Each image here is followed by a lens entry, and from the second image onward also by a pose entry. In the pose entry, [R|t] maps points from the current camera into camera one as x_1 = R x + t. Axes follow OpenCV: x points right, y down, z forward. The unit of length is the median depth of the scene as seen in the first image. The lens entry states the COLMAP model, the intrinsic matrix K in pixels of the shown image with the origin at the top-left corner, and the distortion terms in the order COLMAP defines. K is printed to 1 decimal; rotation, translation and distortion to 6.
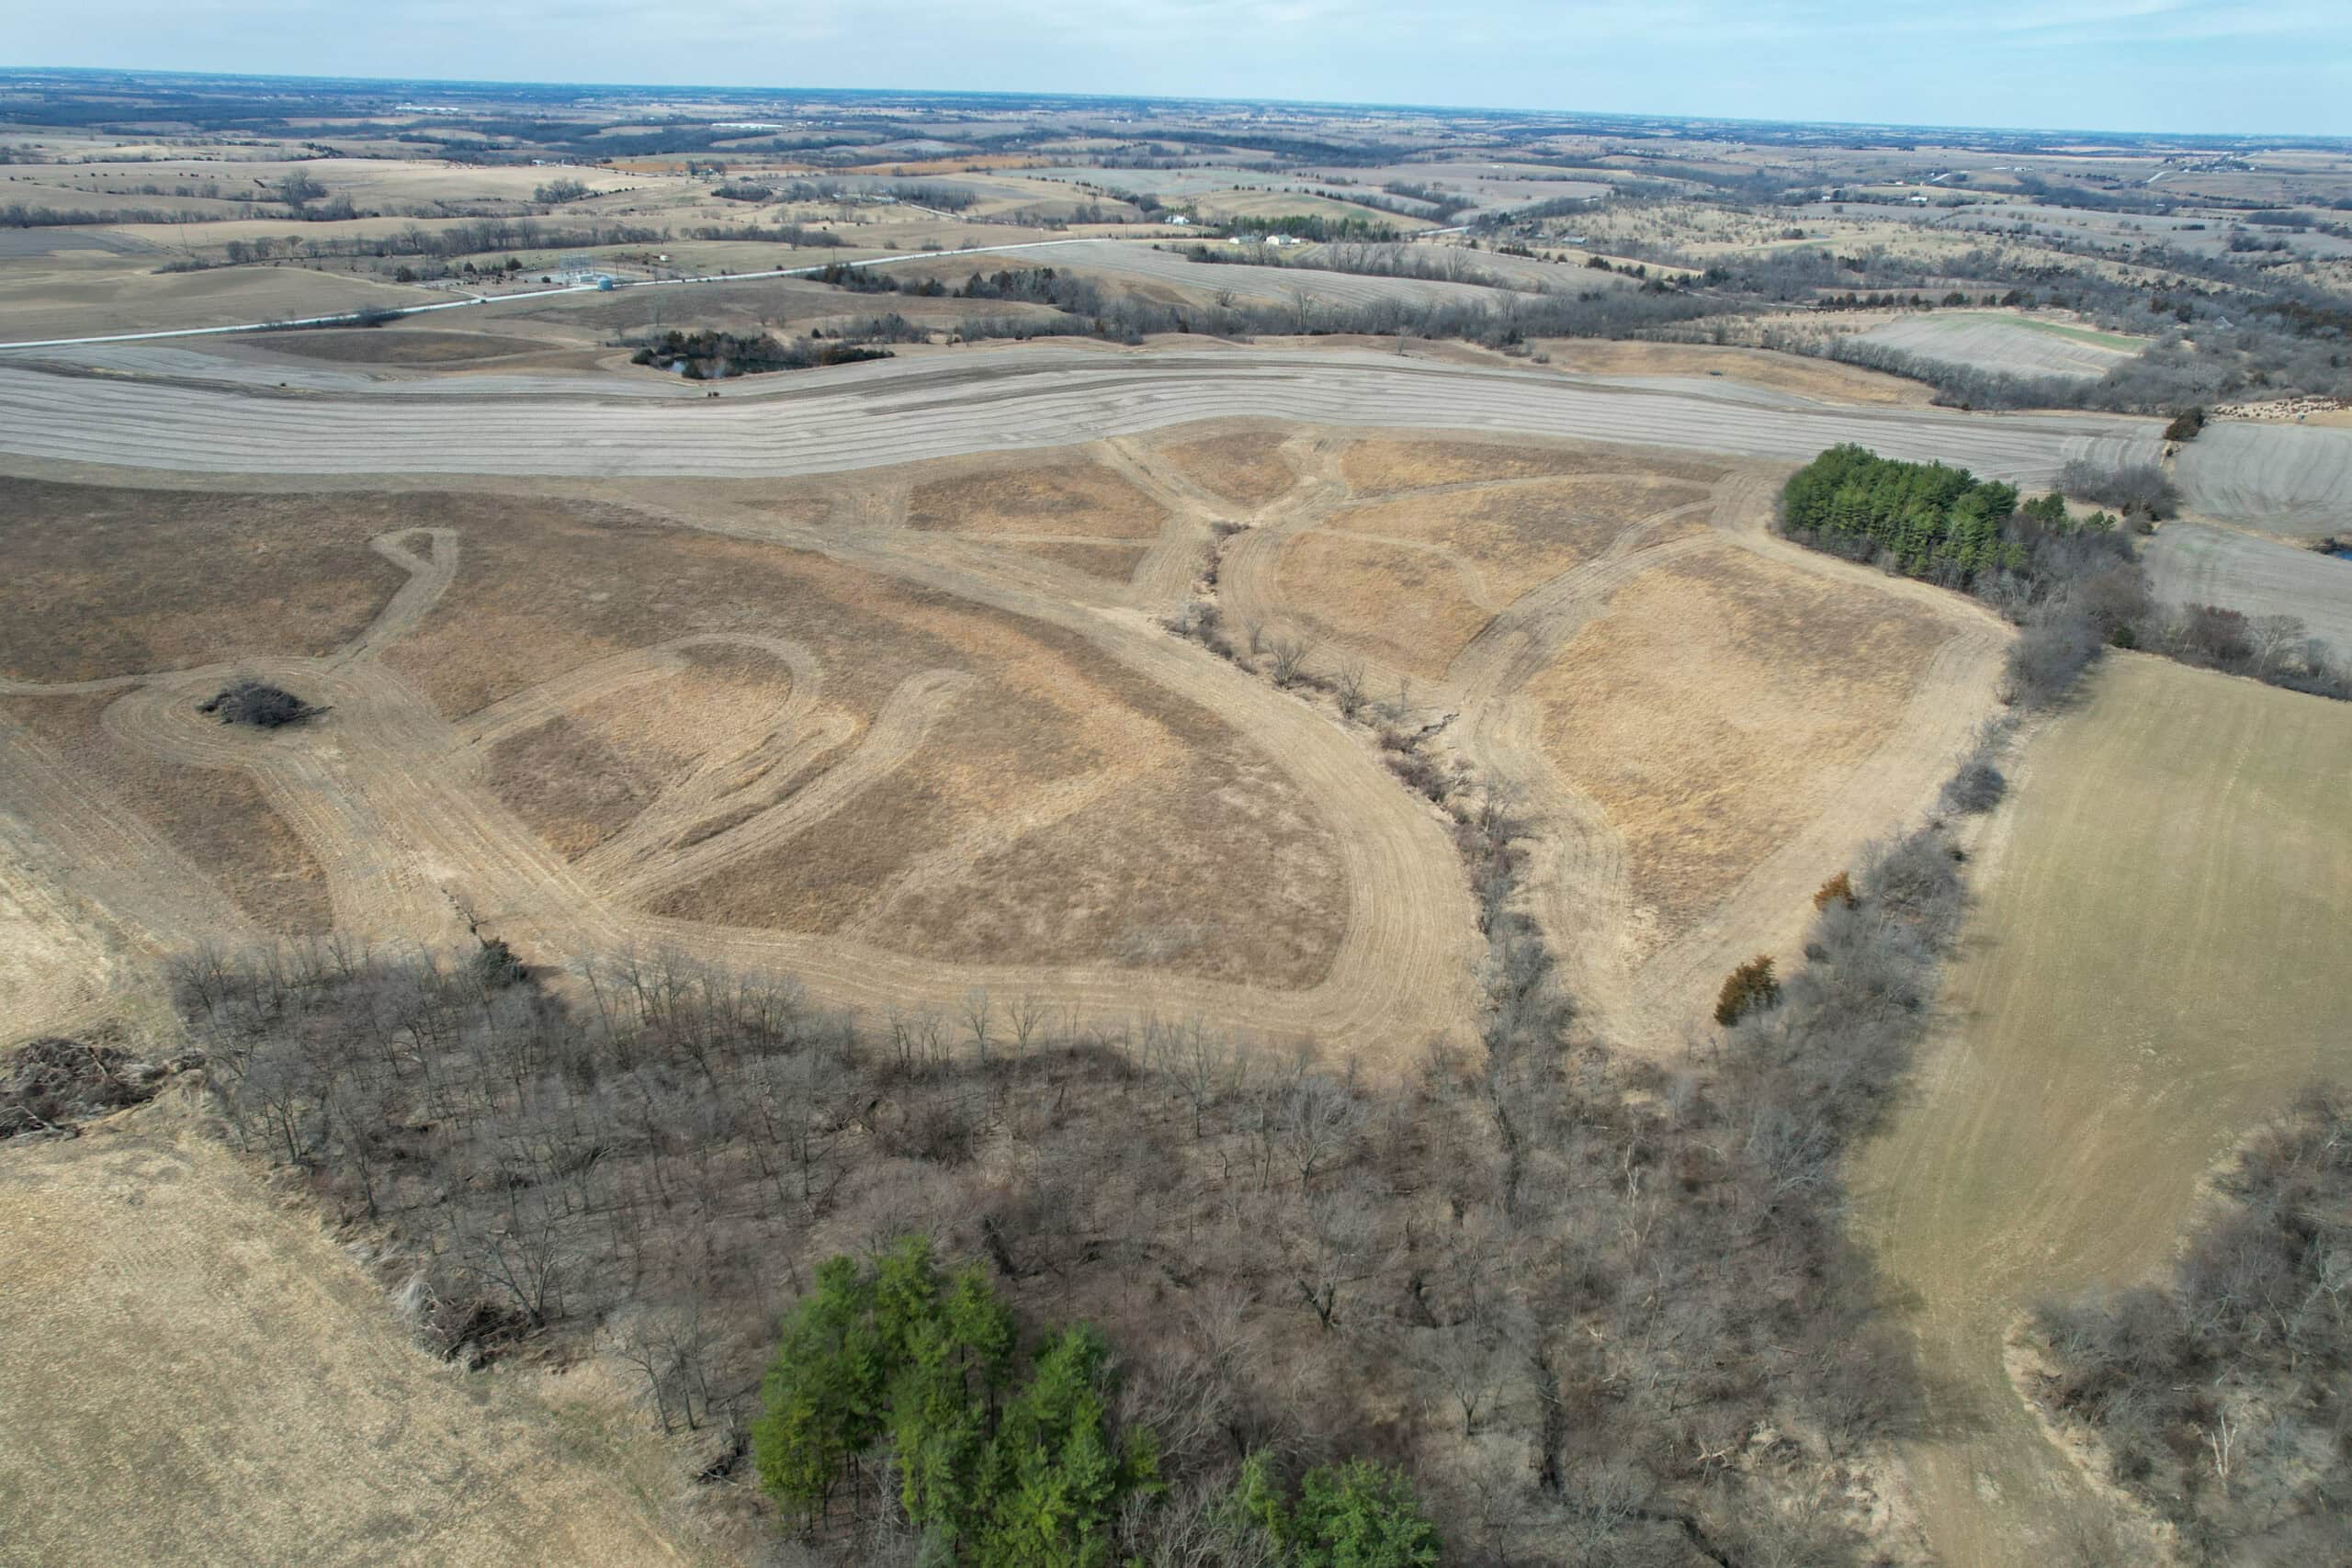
lens RADIAL K [[1482.1, 0, 1179.8], [0, 1482.1, 817.2], [0, 0, 1]] dist [-0.075250, 0.067747]
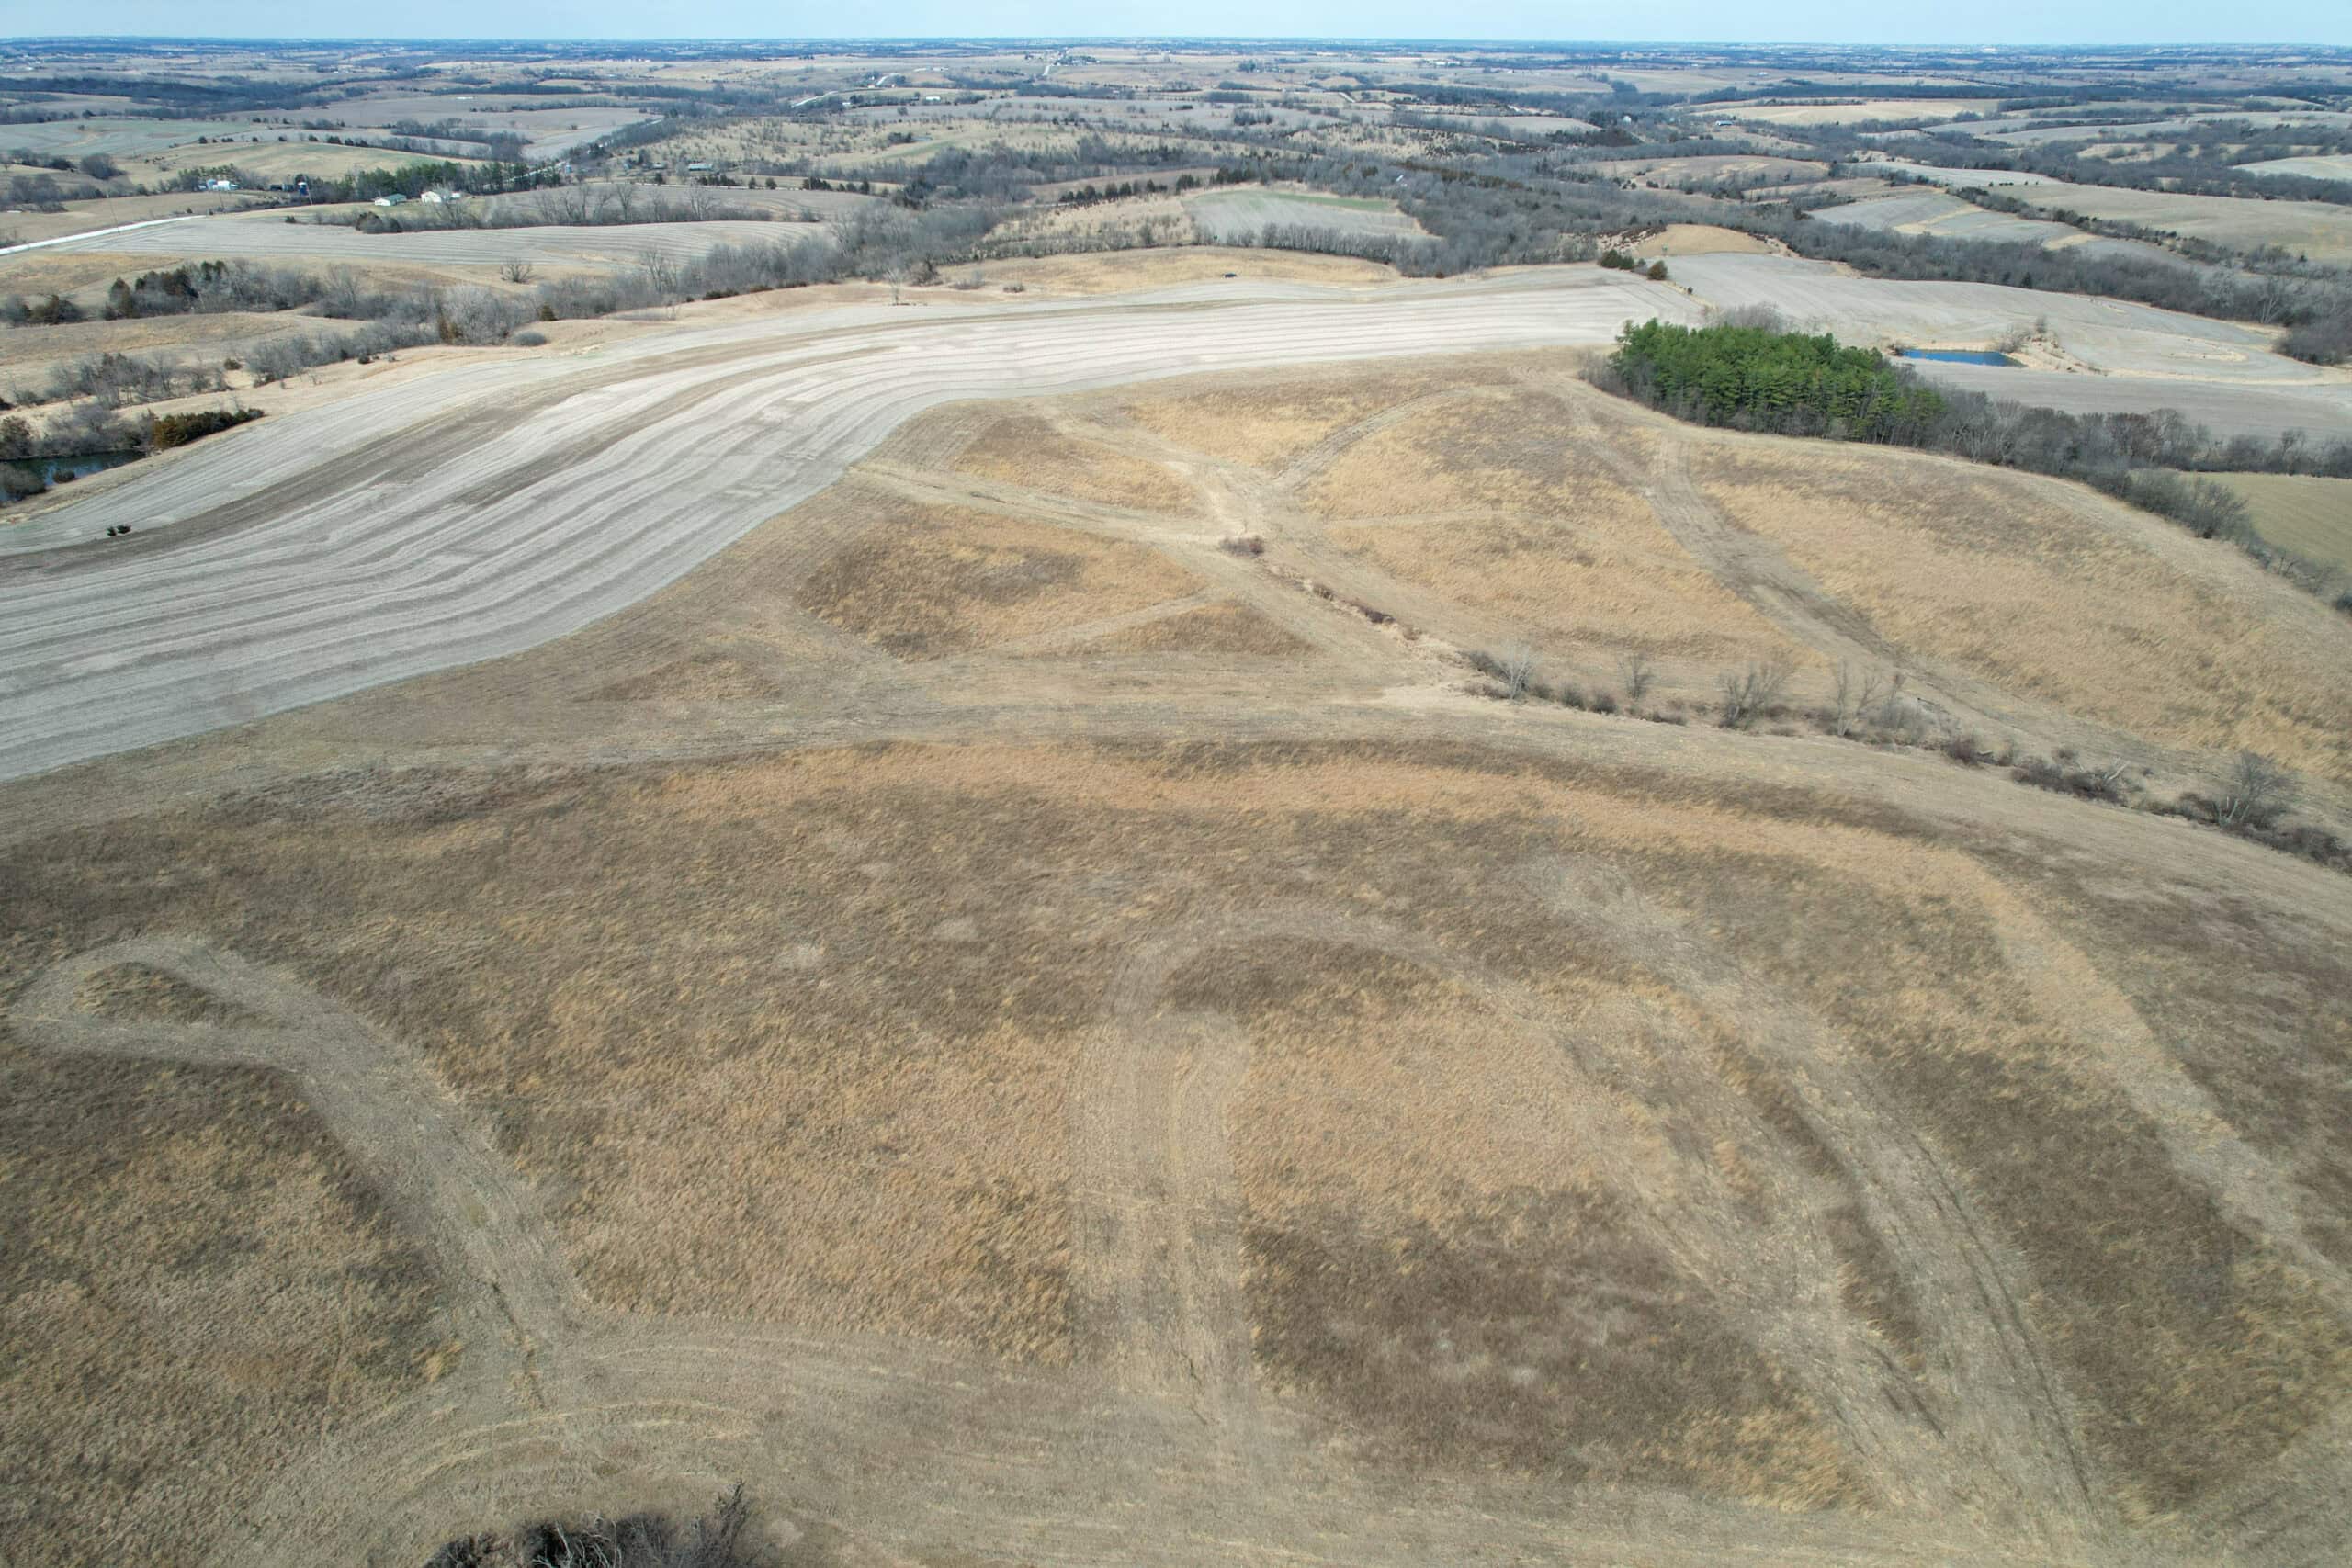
lens RADIAL K [[1482.1, 0, 1179.8], [0, 1482.1, 817.2], [0, 0, 1]] dist [-0.075250, 0.067747]
pose [[0.772902, -0.324268, 0.545411, -0.209108], [0.299925, 0.944172, 0.136324, -0.084713], [-0.559167, 0.058217, 0.827008, 0.196249]]
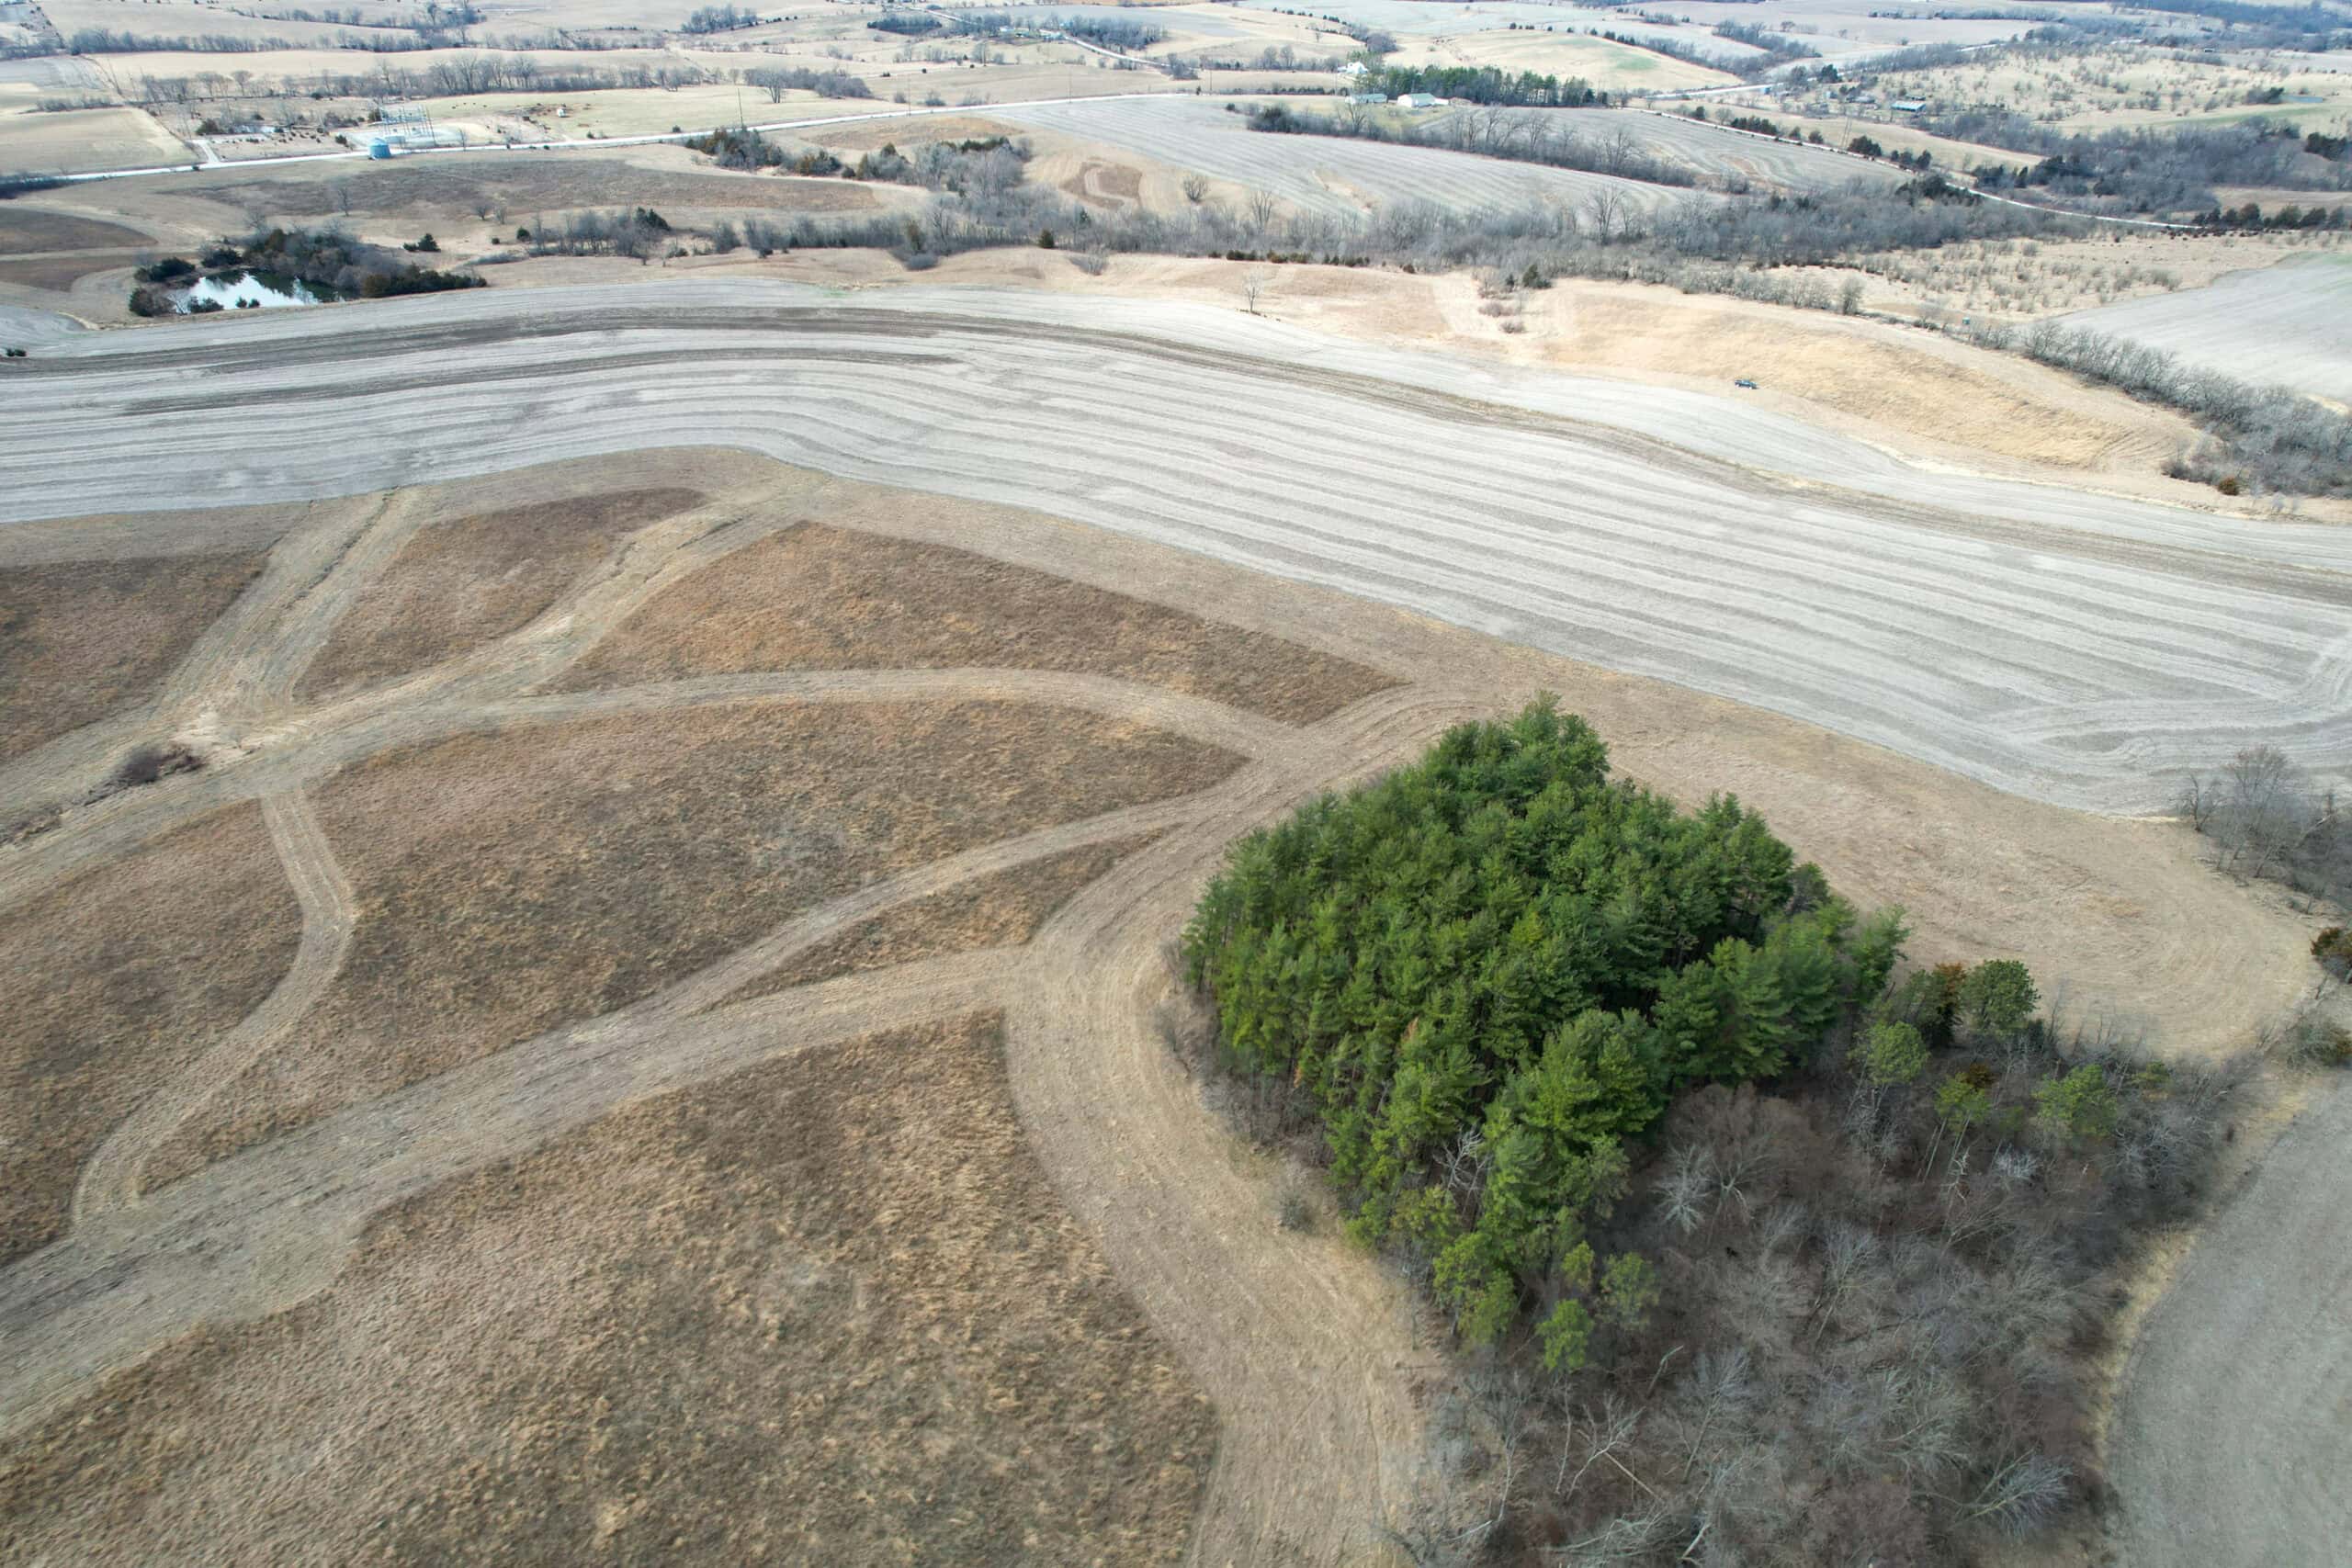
lens RADIAL K [[1471.0, 0, 1166.3], [0, 1471.0, 820.3], [0, 0, 1]] dist [-0.076937, 0.068845]
pose [[0.960450, 0.141295, -0.239942, 0.230924], [-0.116651, 0.986603, 0.114051, -0.130371], [0.252842, -0.081550, 0.964065, 0.291208]]
